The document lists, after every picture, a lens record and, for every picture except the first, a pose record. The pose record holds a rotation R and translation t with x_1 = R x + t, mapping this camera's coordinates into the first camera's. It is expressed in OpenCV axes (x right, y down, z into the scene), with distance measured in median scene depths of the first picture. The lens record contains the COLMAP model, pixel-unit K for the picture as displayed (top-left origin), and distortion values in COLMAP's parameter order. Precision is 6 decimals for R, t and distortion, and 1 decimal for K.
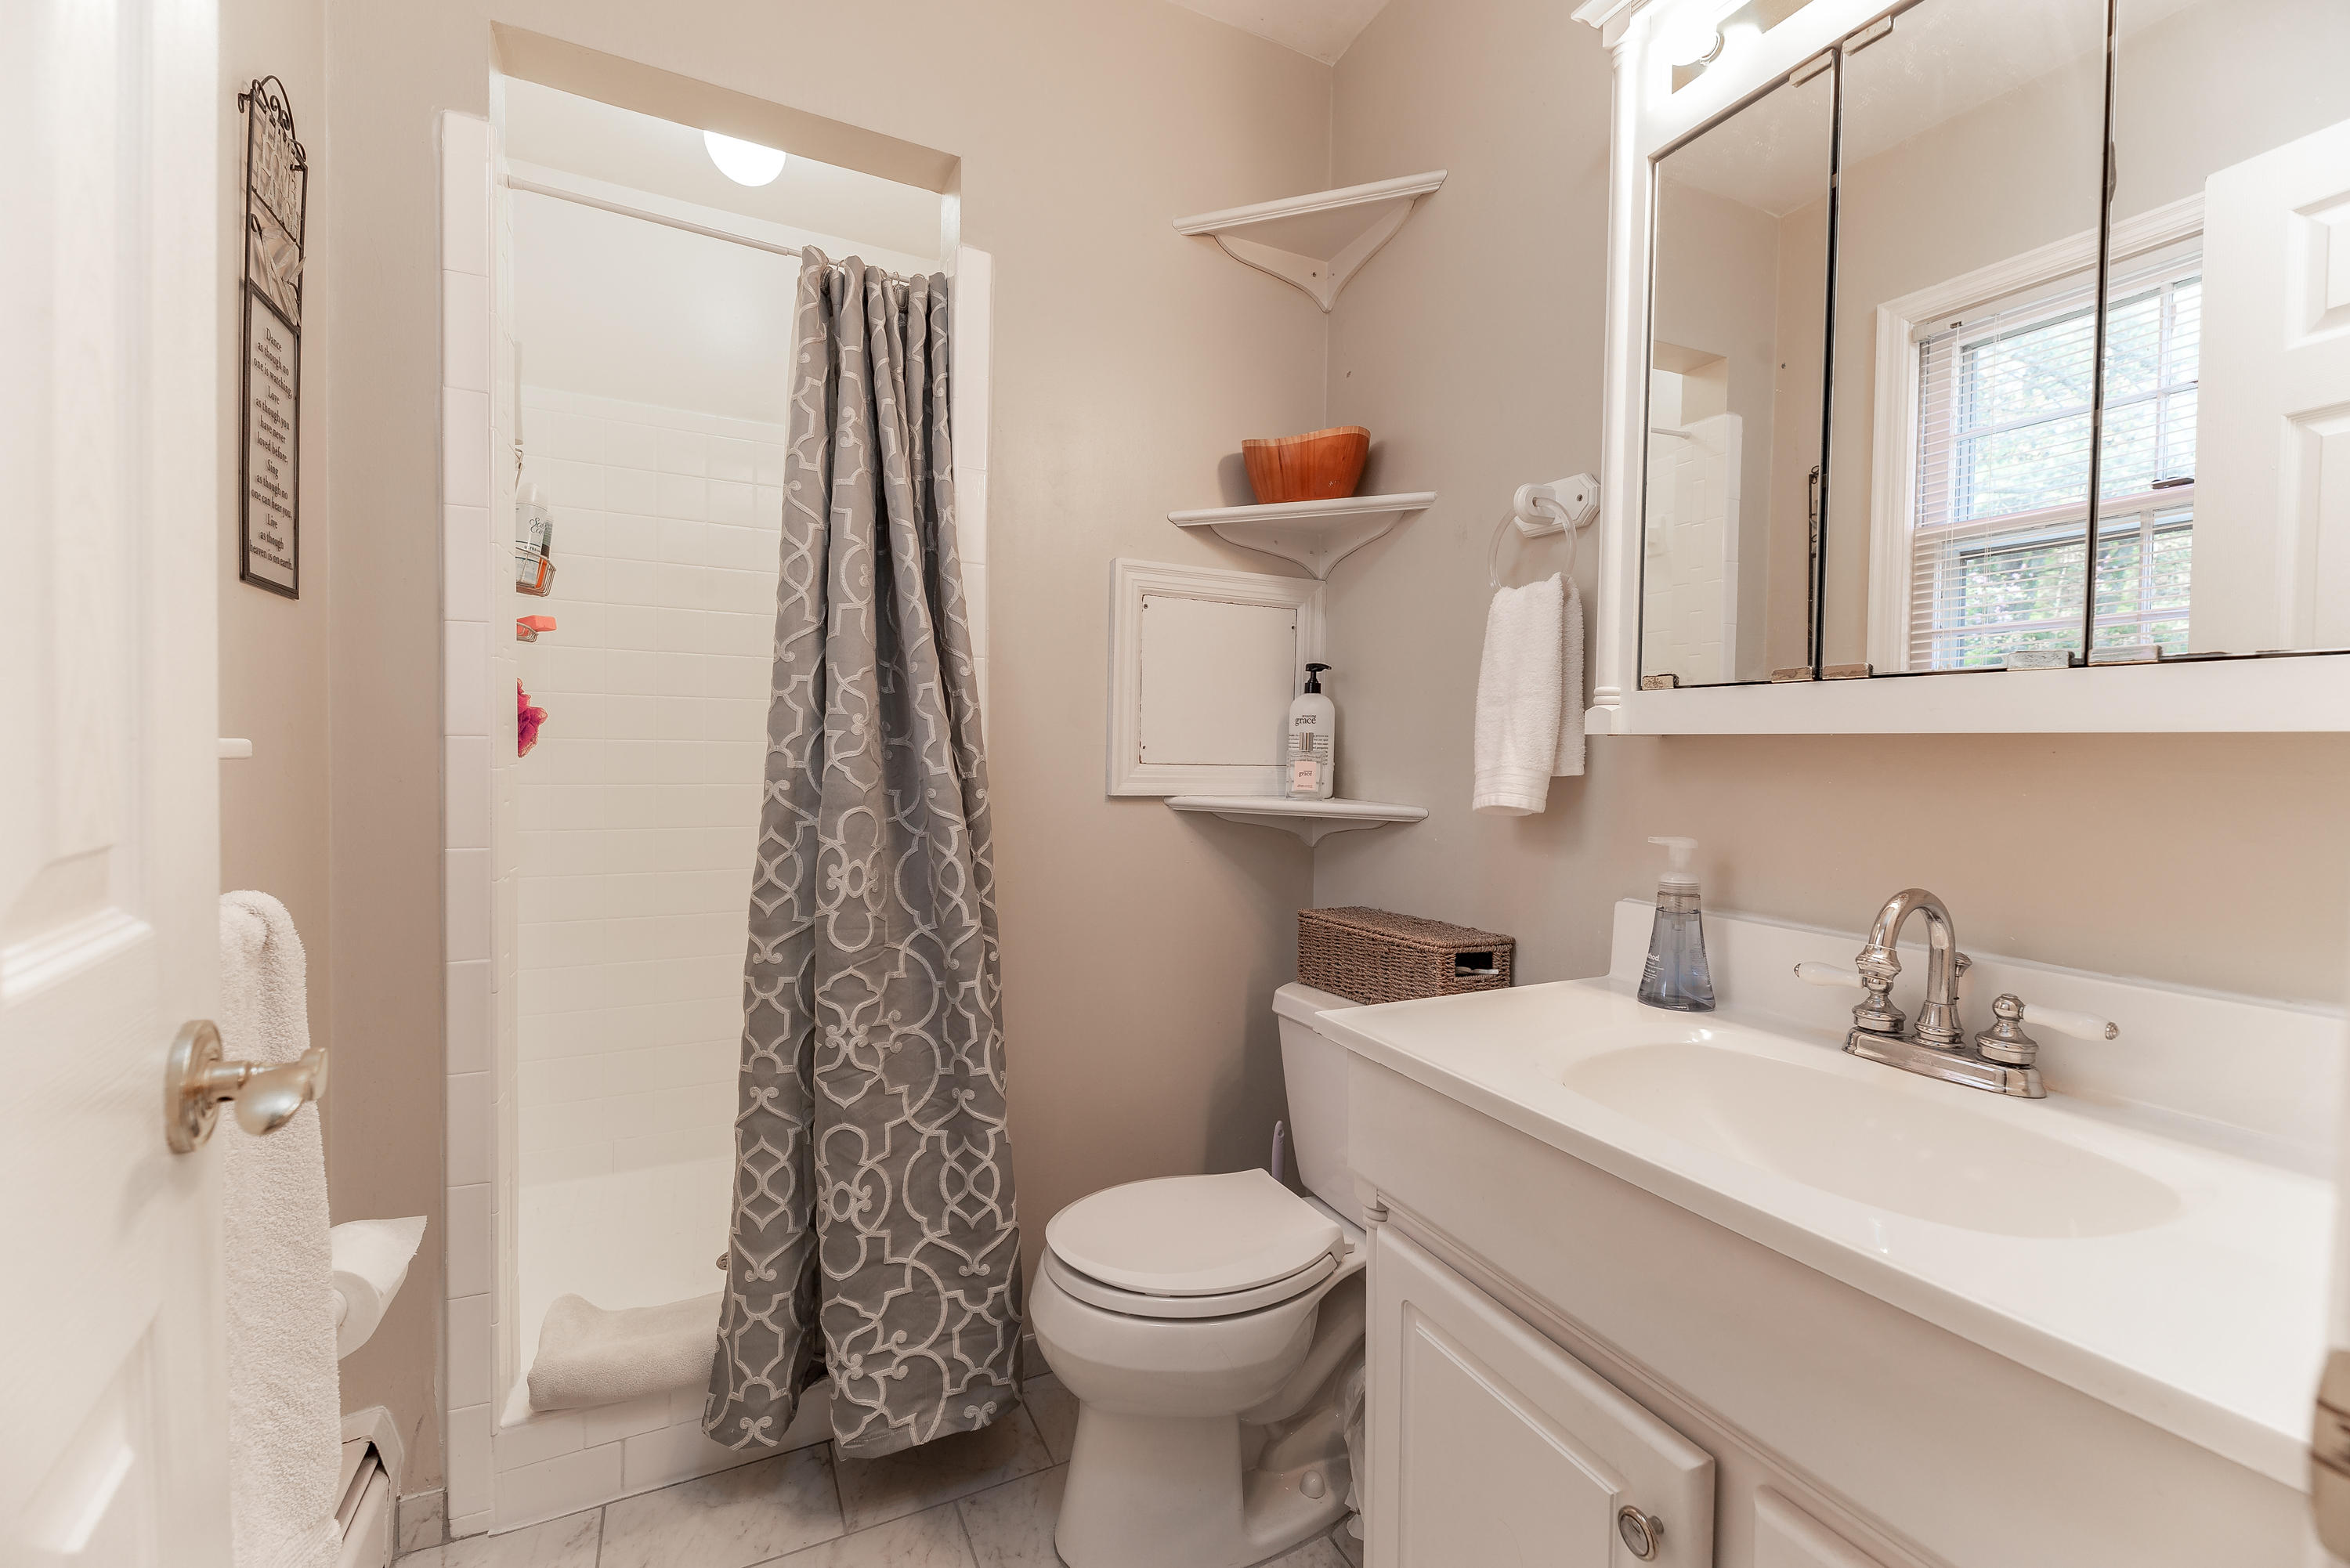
lens RADIAL K [[972.5, 0, 1185.7], [0, 972.5, 775.0], [0, 0, 1]] dist [0.016509, -0.002140]
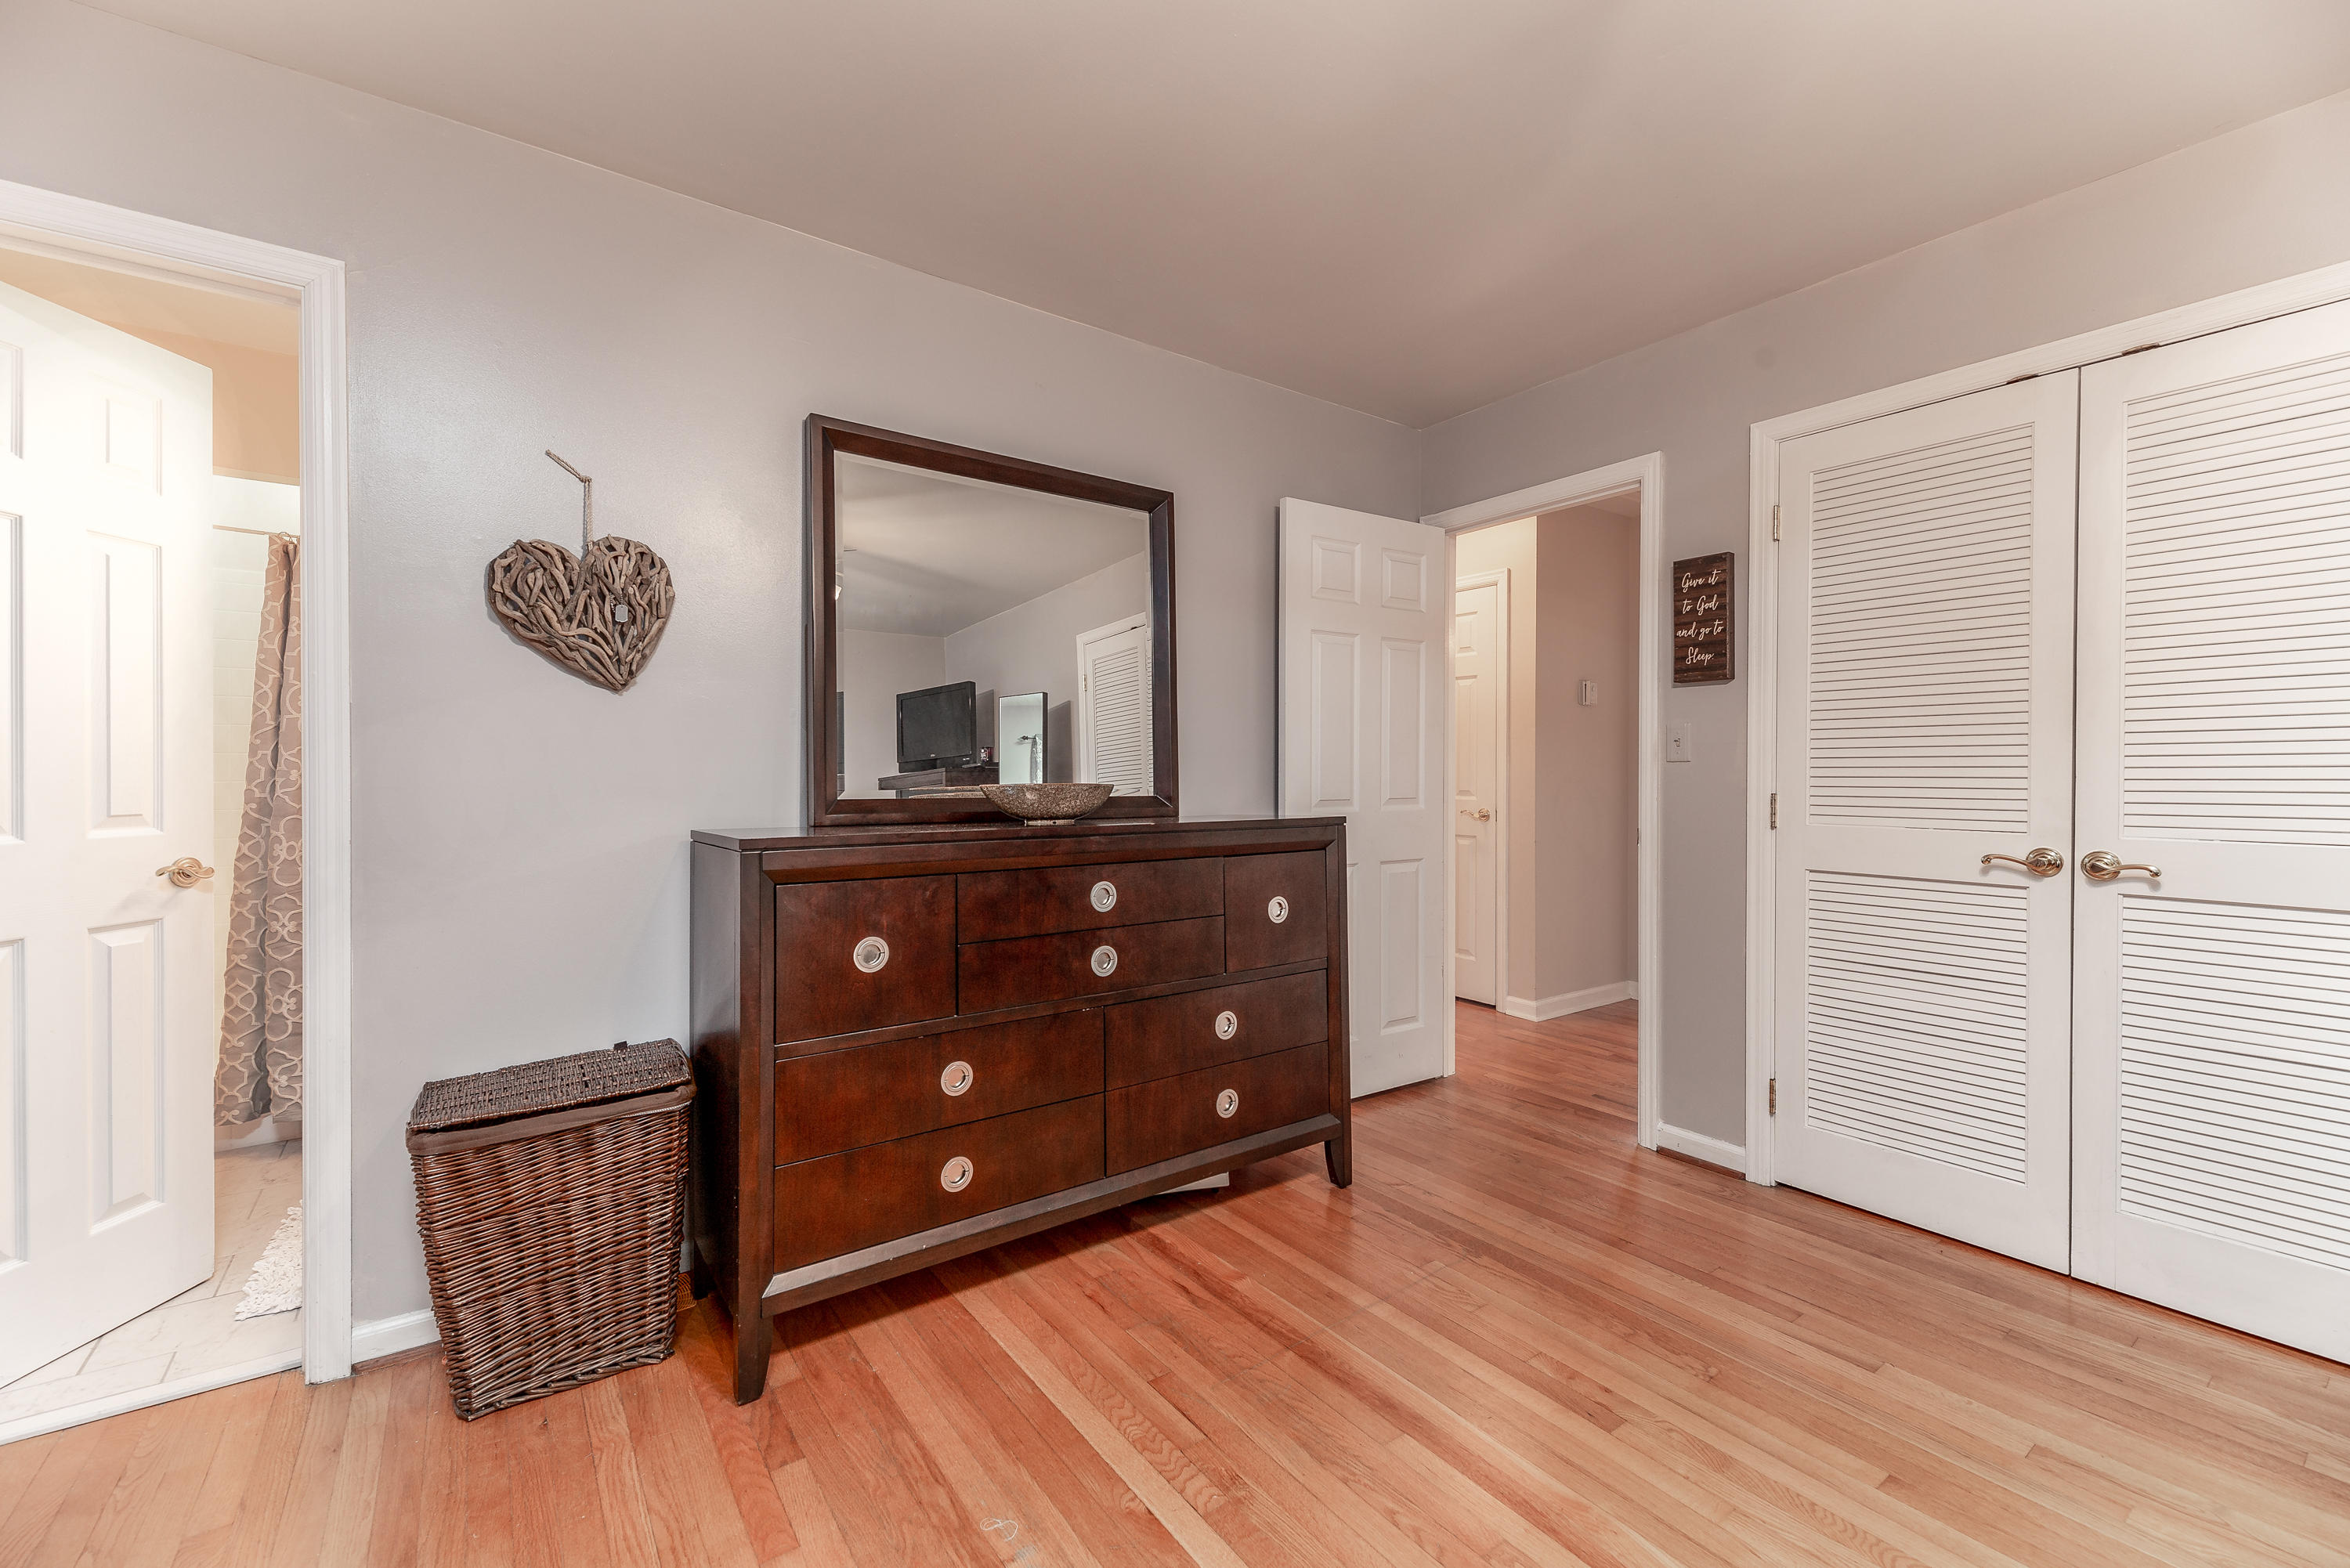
lens RADIAL K [[972.5, 0, 1164.1], [0, 972.5, 781.3], [0, 0, 1]] dist [0.016509, -0.002140]
pose [[0.986453, -0.014414, 0.163411, 1.136269], [0.017276, 0.999721, -0.016105, 0.025664], [-0.163134, 0.018710, 0.986427, -1.342238]]
